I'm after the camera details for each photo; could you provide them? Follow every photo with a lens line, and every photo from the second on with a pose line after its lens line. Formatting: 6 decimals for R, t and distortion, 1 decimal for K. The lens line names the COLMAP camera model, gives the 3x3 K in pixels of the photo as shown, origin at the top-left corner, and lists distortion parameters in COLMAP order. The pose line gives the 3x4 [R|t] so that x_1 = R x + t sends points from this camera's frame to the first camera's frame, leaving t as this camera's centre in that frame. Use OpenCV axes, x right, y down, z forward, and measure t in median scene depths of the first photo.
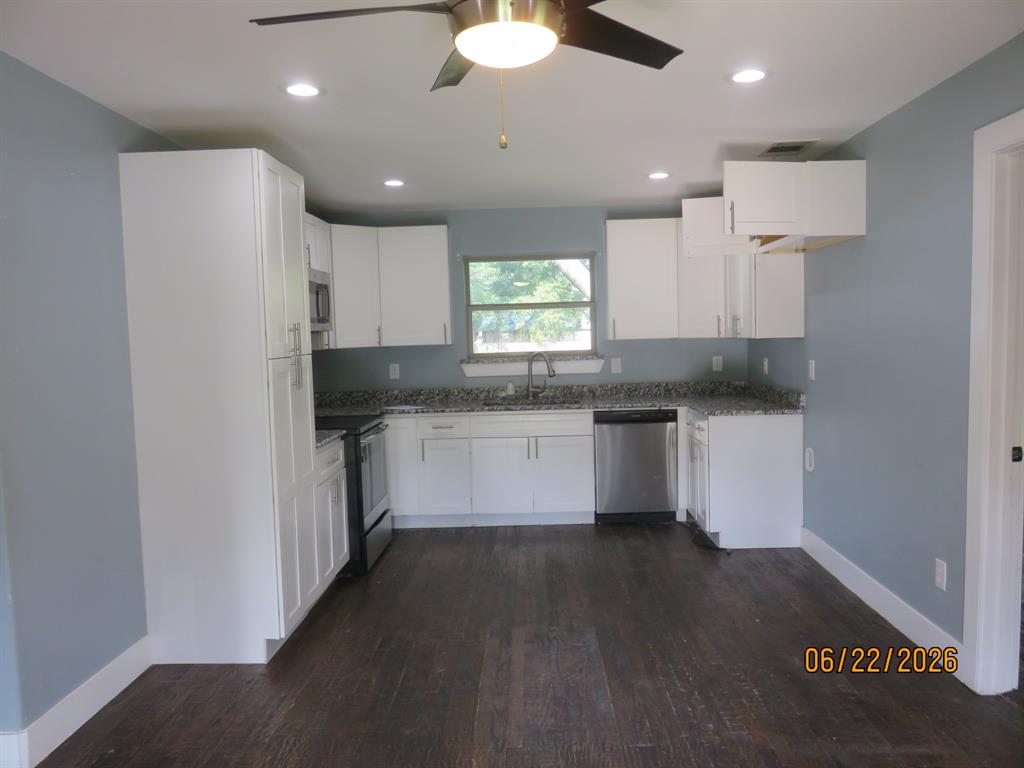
lens RADIAL K [[768.4, 0, 512.0], [0, 768.4, 384.0], [0, 0, 1]] dist [-0.008289, 0.003857]
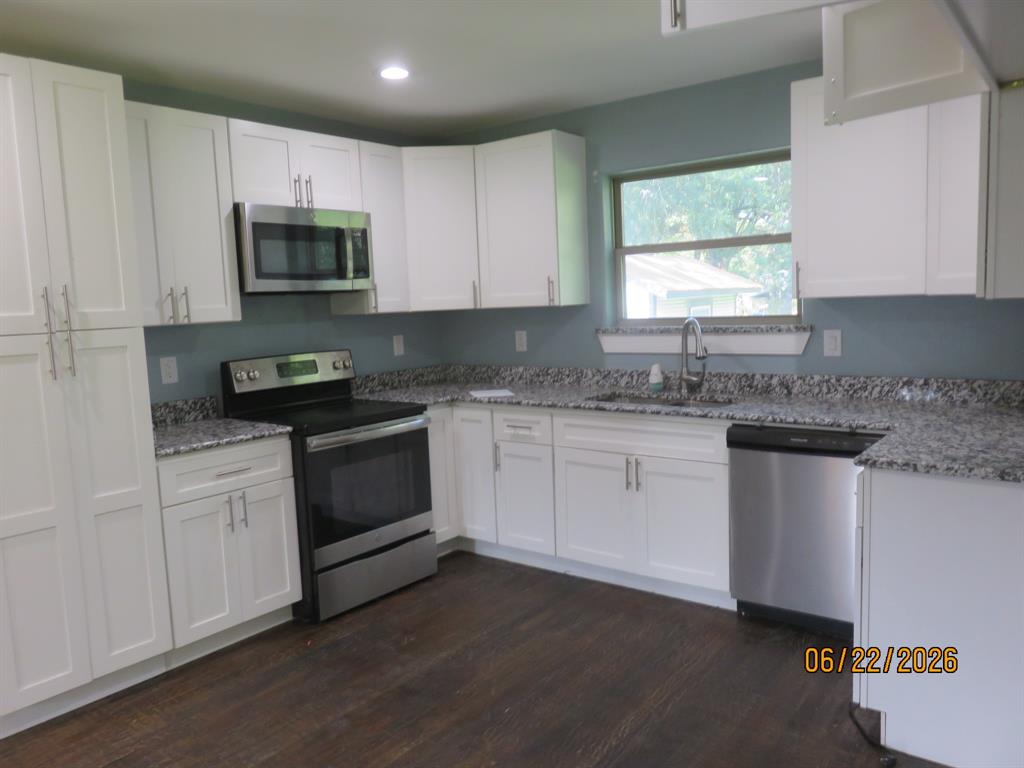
lens RADIAL K [[769.1, 0, 512.0], [0, 769.1, 384.0], [0, 0, 1]] dist [-0.005330, -0.007583]
pose [[0.802398, 0.063501, -0.593401, 0.286732], [-0.024559, 0.996994, 0.073481, -0.029935], [0.596283, -0.044388, 0.801546, 0.400766]]
